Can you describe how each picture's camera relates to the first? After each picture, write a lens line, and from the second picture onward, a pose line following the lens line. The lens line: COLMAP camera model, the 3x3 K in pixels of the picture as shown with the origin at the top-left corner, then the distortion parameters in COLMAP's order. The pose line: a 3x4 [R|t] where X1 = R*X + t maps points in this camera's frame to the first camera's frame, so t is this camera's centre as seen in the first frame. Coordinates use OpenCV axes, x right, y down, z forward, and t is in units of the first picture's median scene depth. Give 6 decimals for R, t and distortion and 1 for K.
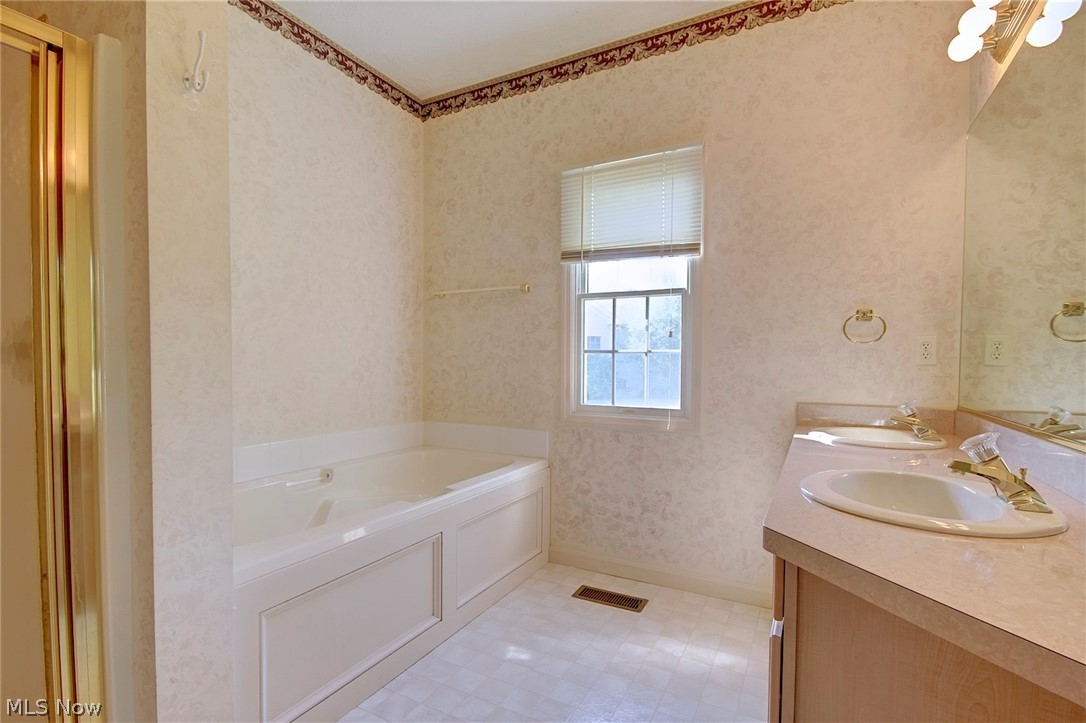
lens RADIAL K [[505.3, 0, 542.2], [0, 505.3, 368.8], [0, 0, 1]] dist [-0.003304, -0.000213]
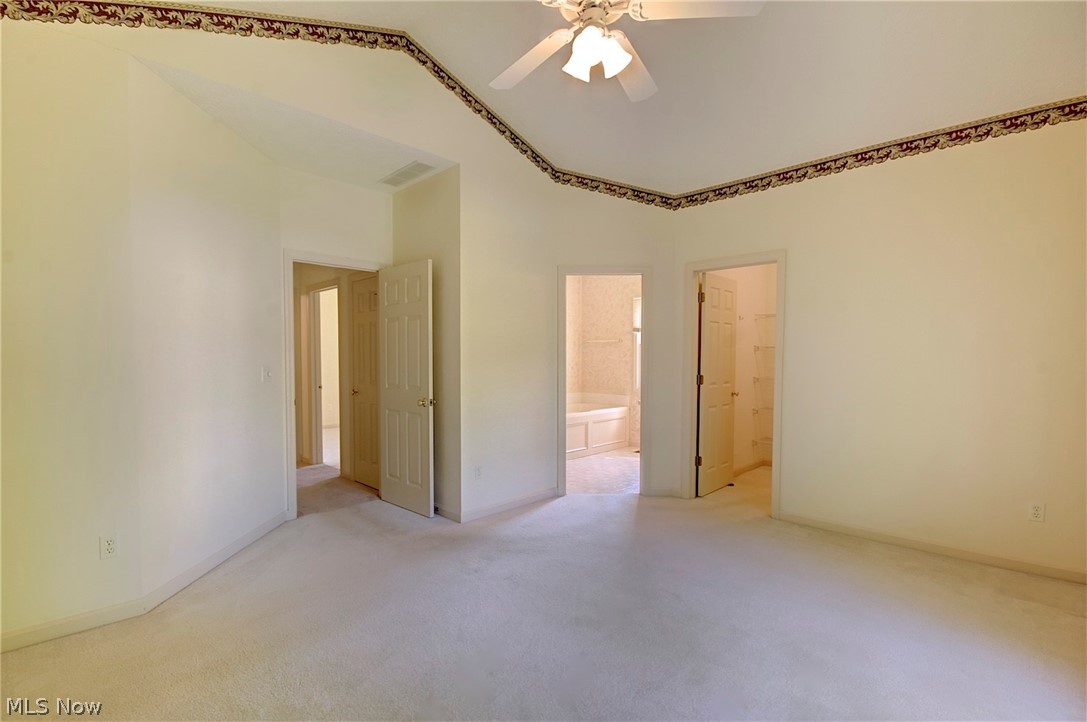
lens RADIAL K [[505.8, 0, 541.8], [0, 505.8, 364.0], [0, 0, 1]] dist [-0.003304, -0.000213]
pose [[0.957577, 0.002787, -0.288163, 0.334647], [-0.006824, 0.999892, -0.013006, -0.001975], [0.288095, 0.014421, 0.957493, -1.629321]]
